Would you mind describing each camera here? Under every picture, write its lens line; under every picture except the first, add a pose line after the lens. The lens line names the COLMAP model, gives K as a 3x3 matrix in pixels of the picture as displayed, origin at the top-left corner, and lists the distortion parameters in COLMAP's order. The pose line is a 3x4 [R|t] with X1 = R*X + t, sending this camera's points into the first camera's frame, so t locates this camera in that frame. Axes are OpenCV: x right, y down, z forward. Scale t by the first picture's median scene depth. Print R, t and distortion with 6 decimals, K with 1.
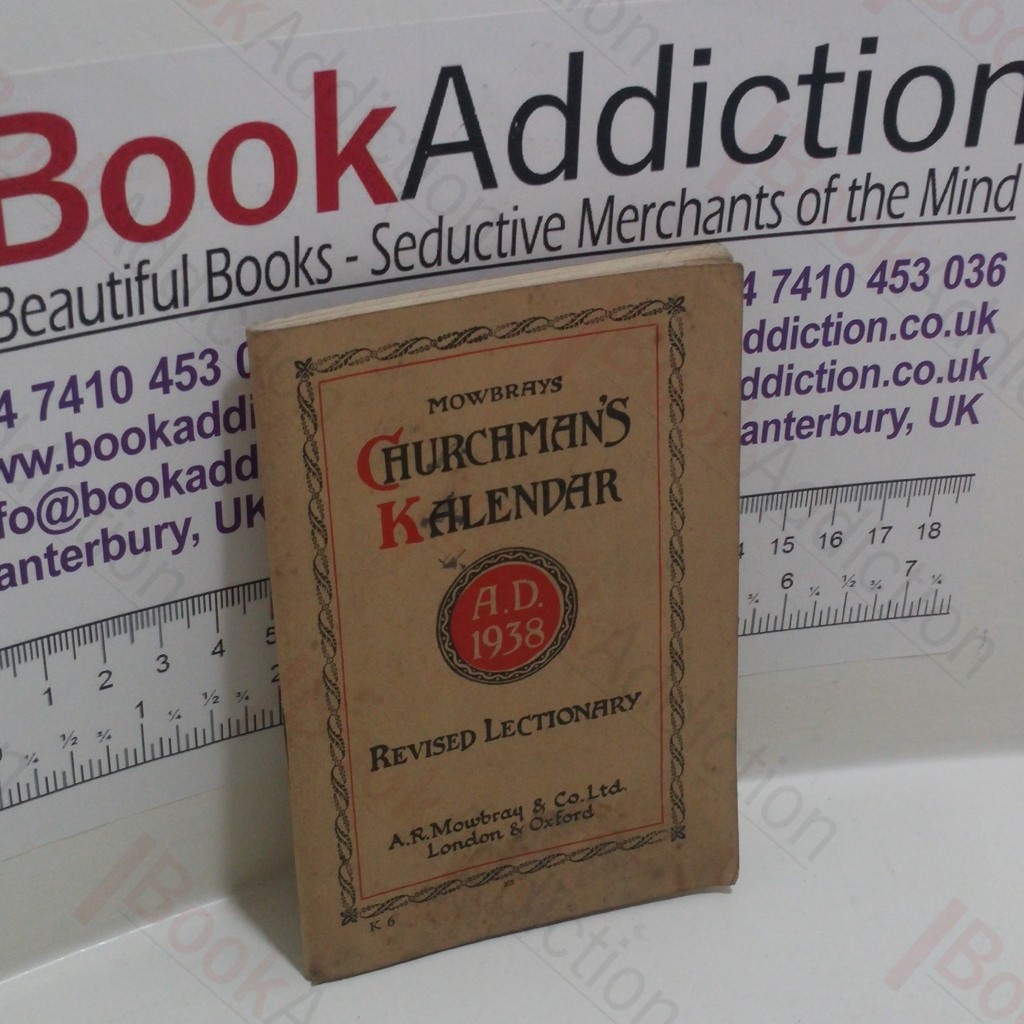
lens RADIAL K [[1853.9, 0, 508.0], [0, 1853.9, 511.0], [0, 0, 1]] dist [0.056348, 0.000000]
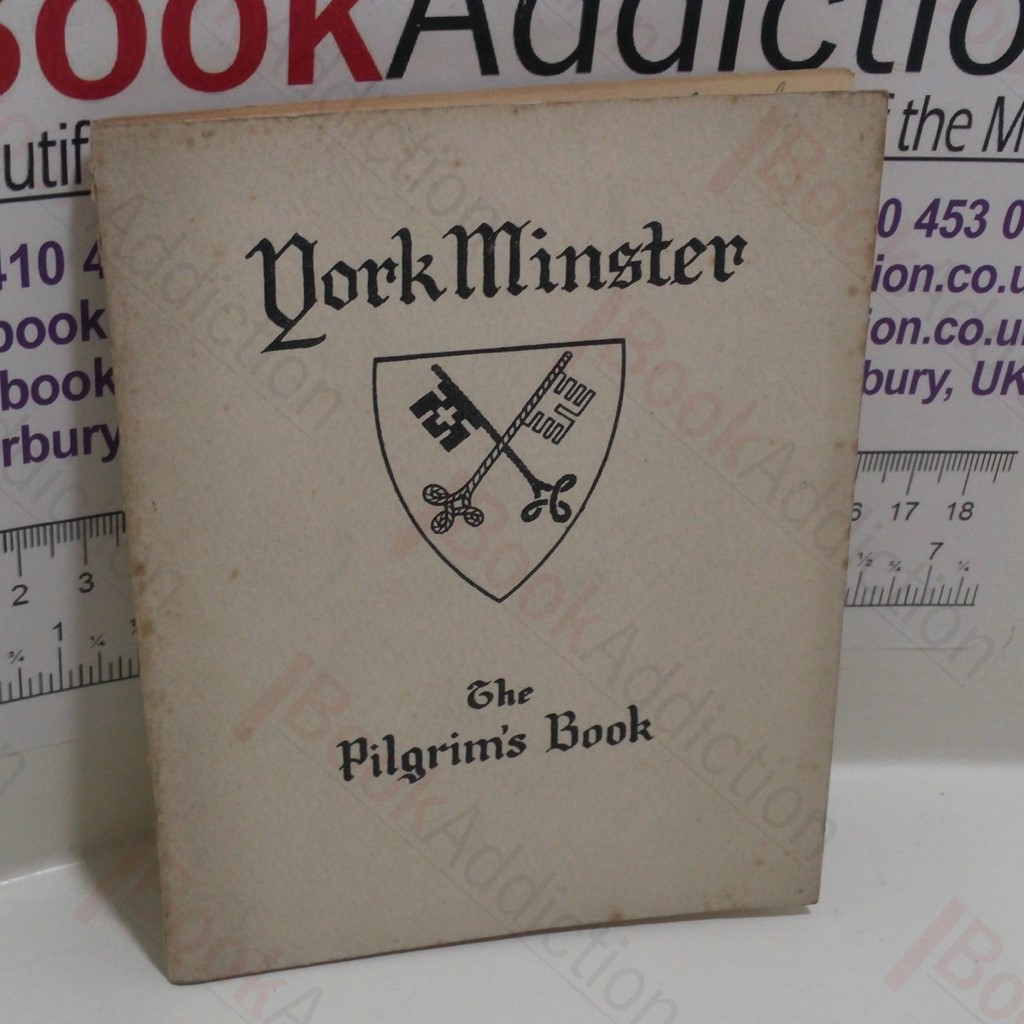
lens RADIAL K [[1853.9, 0, 492.9], [0, 1853.9, 519.5], [0, 0, 1]] dist [0.056348, 0.000000]
pose [[0.995729, 0.087192, -0.030350, 0.035375], [-0.086222, 0.995764, 0.031923, 0.006428], [0.033004, -0.029169, 0.999029, 0.115741]]
